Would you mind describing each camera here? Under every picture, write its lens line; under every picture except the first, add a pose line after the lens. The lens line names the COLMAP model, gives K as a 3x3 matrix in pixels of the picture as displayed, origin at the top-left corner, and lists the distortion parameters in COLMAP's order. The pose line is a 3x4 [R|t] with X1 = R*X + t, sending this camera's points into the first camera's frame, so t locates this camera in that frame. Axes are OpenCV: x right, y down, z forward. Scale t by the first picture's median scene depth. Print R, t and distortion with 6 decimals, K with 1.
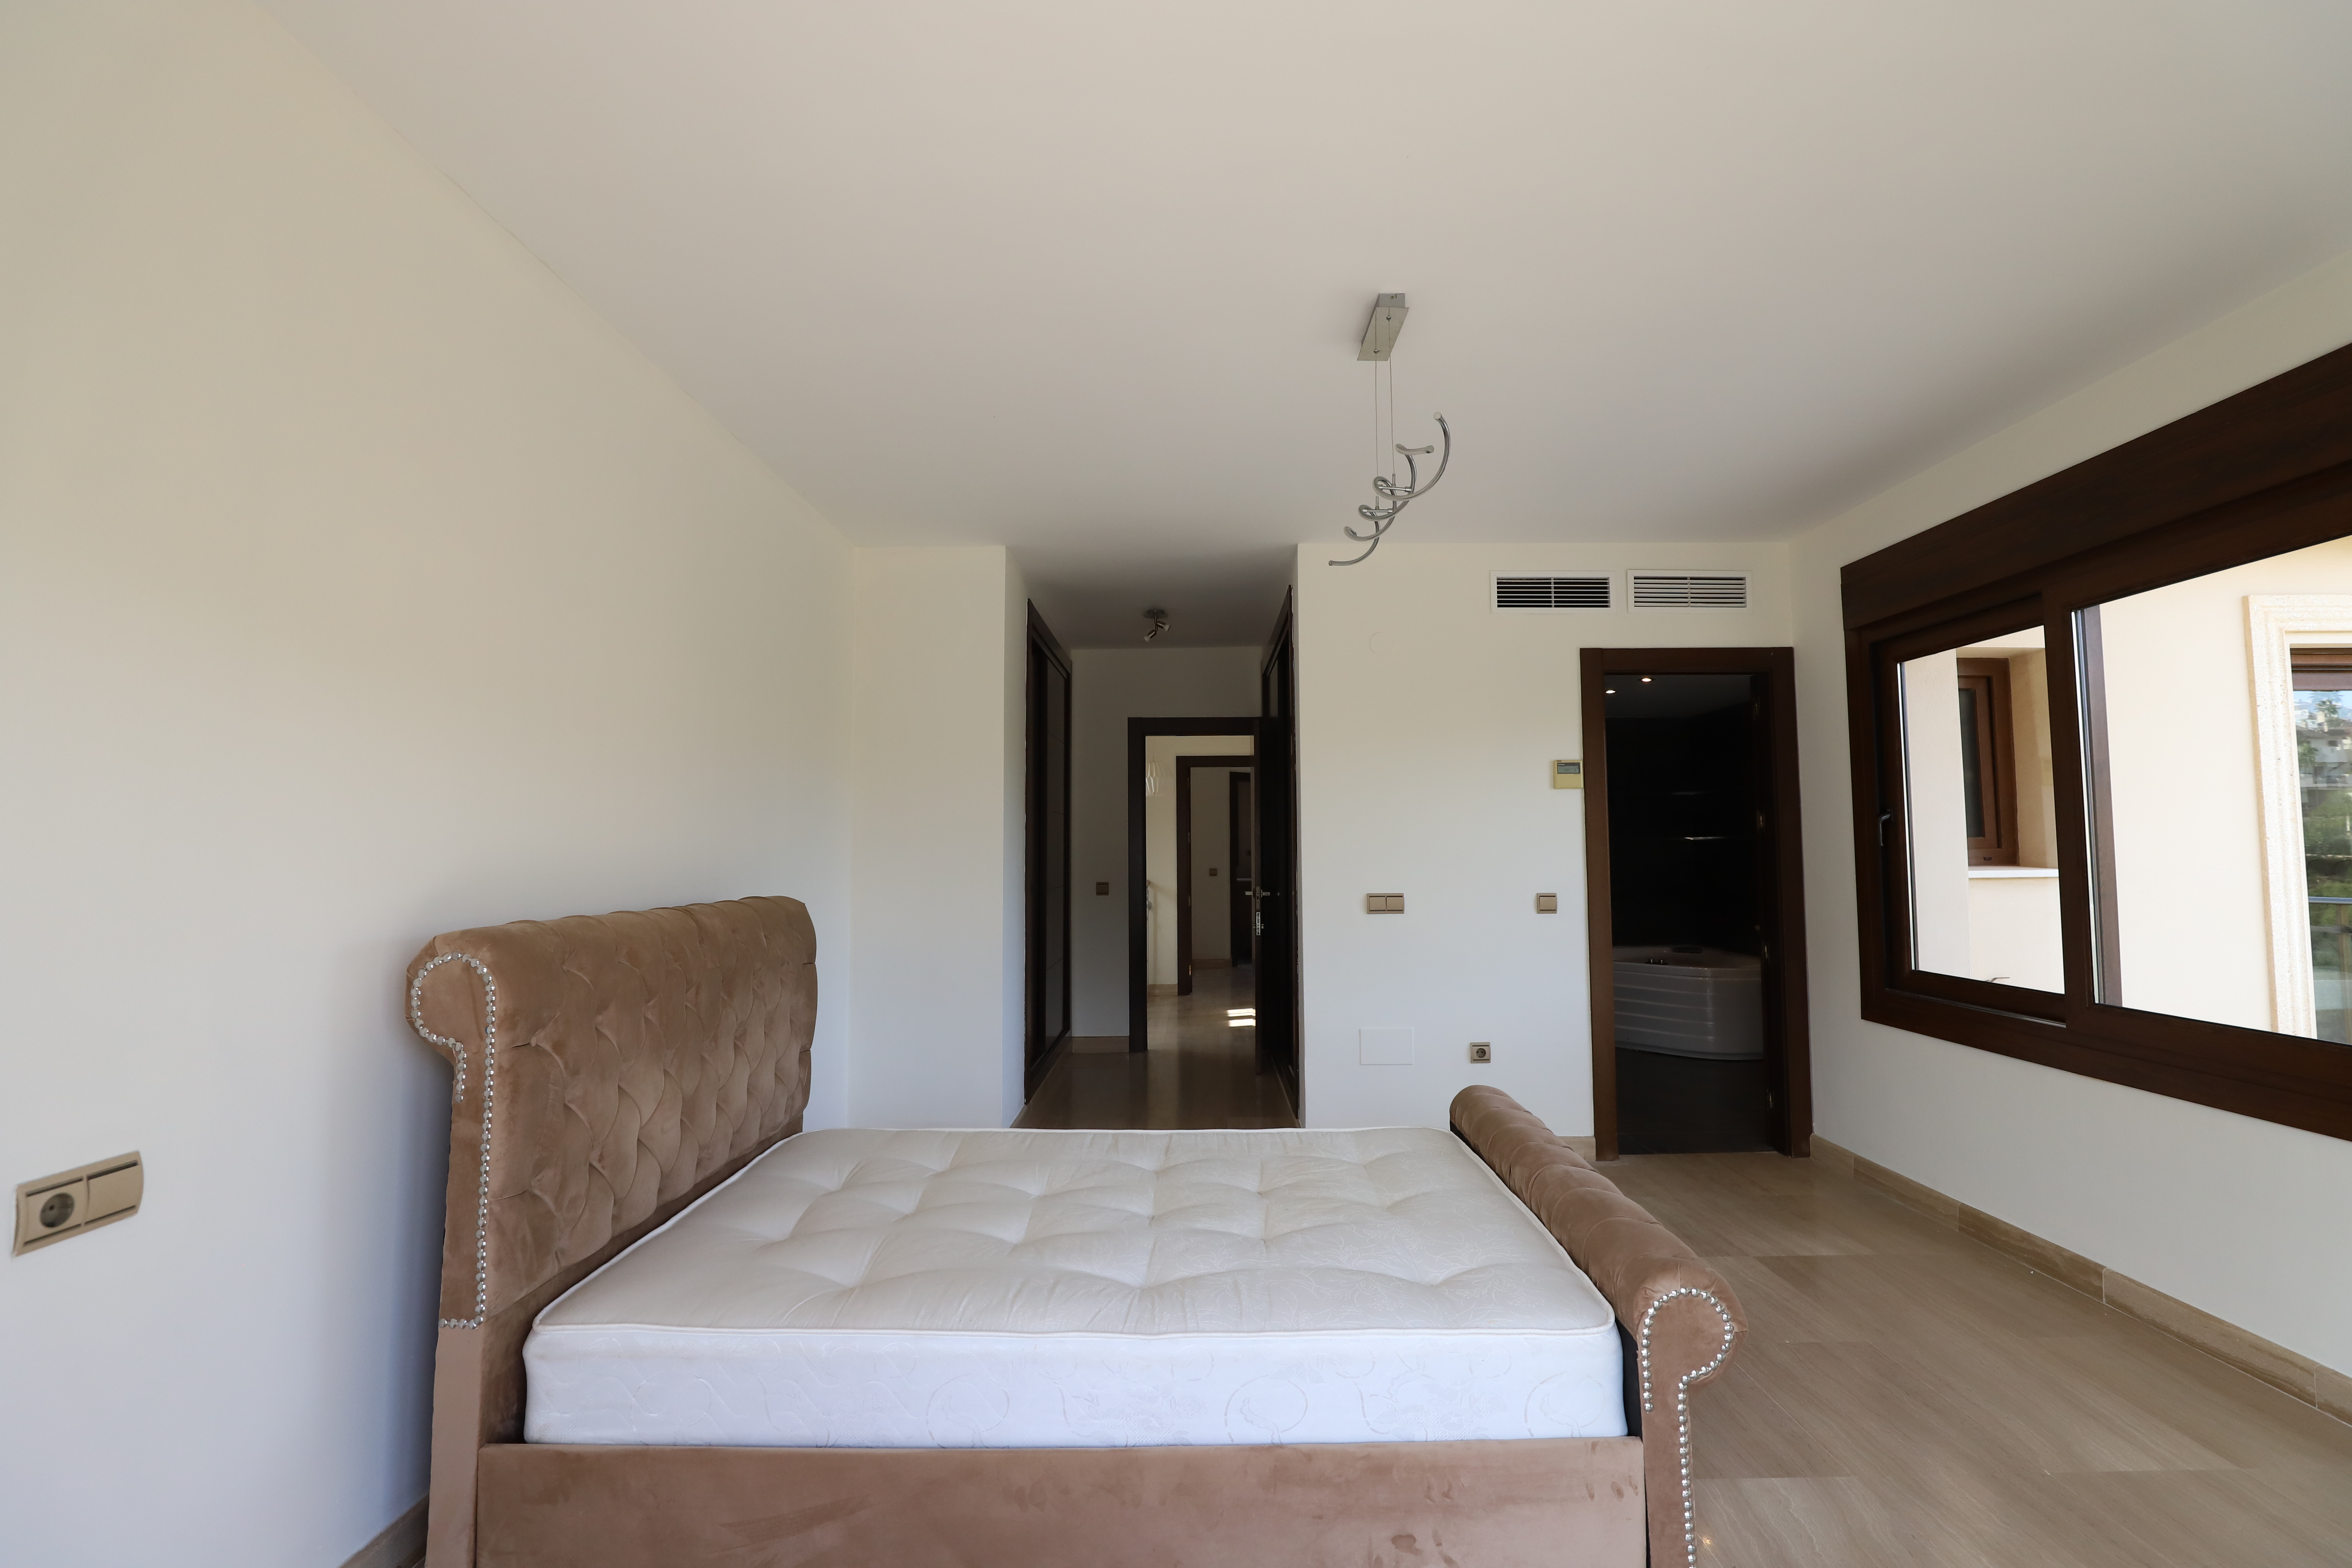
lens RADIAL K [[1060.7, 0, 1180.4], [0, 1060.7, 780.8], [0, 0, 1]] dist [-0.018292, -0.000293]
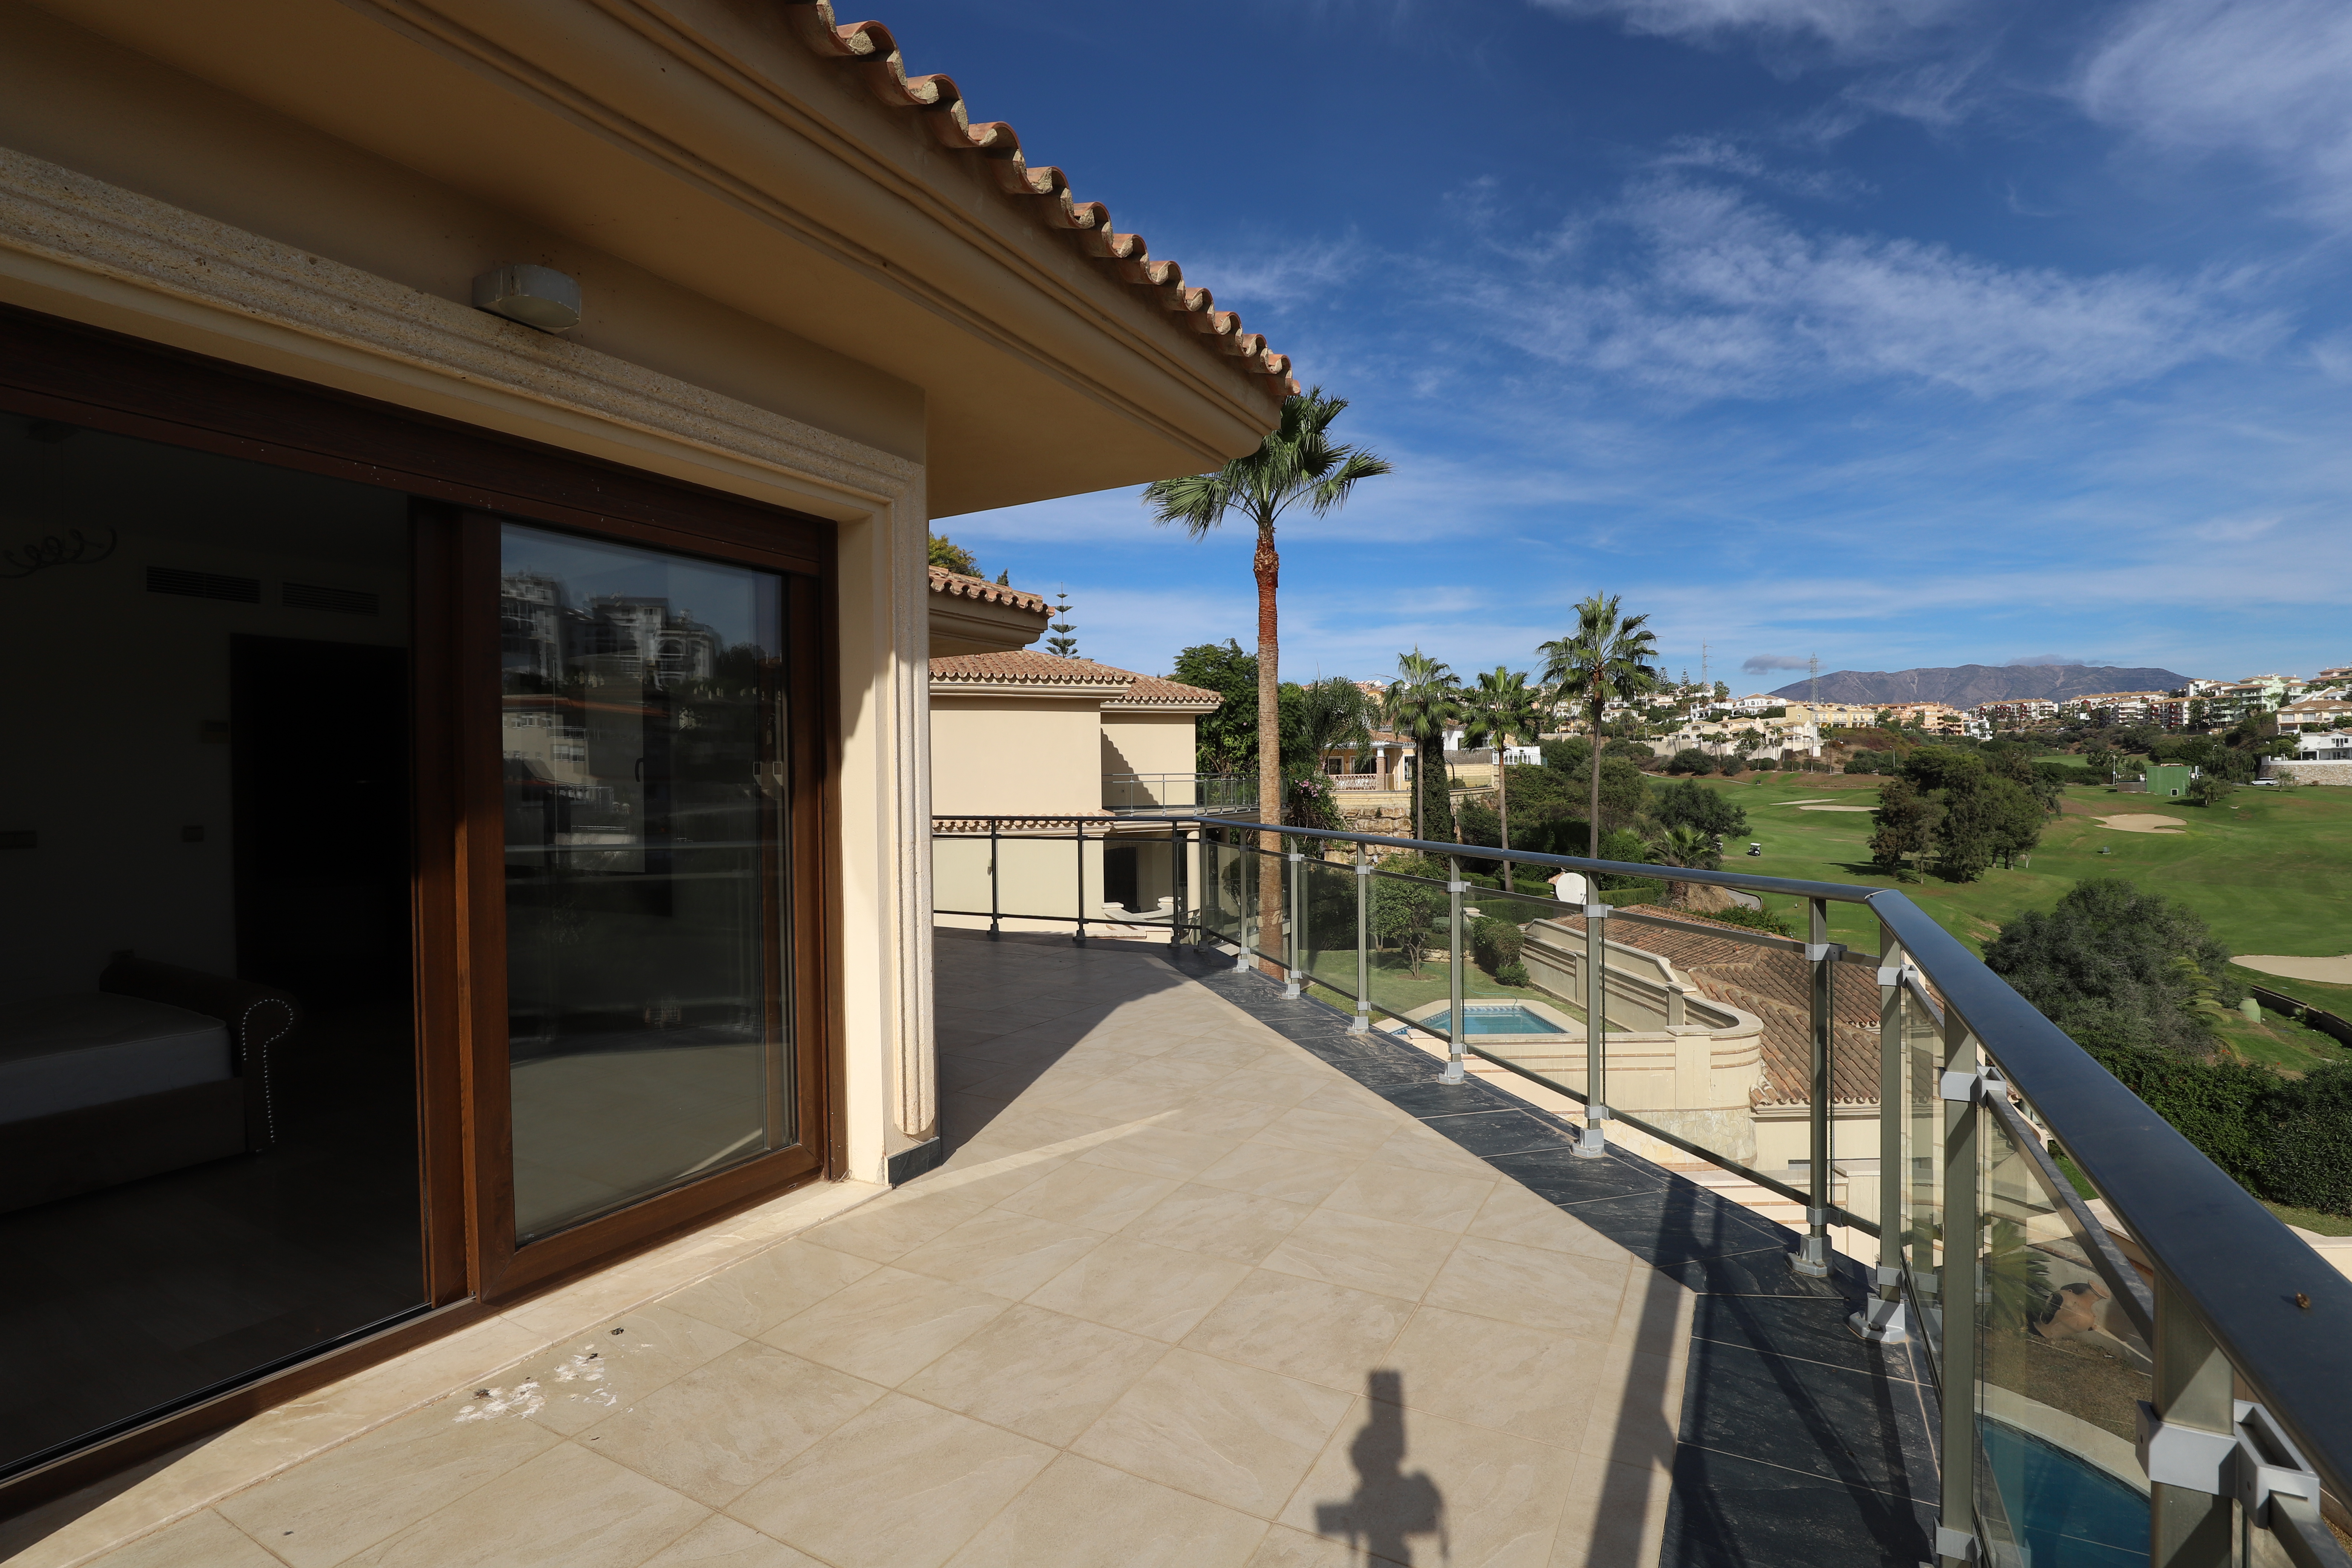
lens RADIAL K [[1060.7, 0, 1181.1], [0, 1060.7, 793.0], [0, 0, 1]] dist [-0.018292, -0.000293]
pose [[0.467728, -0.002765, 0.883868, -0.202556], [-0.052746, 0.998126, 0.031035, -0.030254], [-0.882297, -0.061137, 0.466706, -0.623023]]
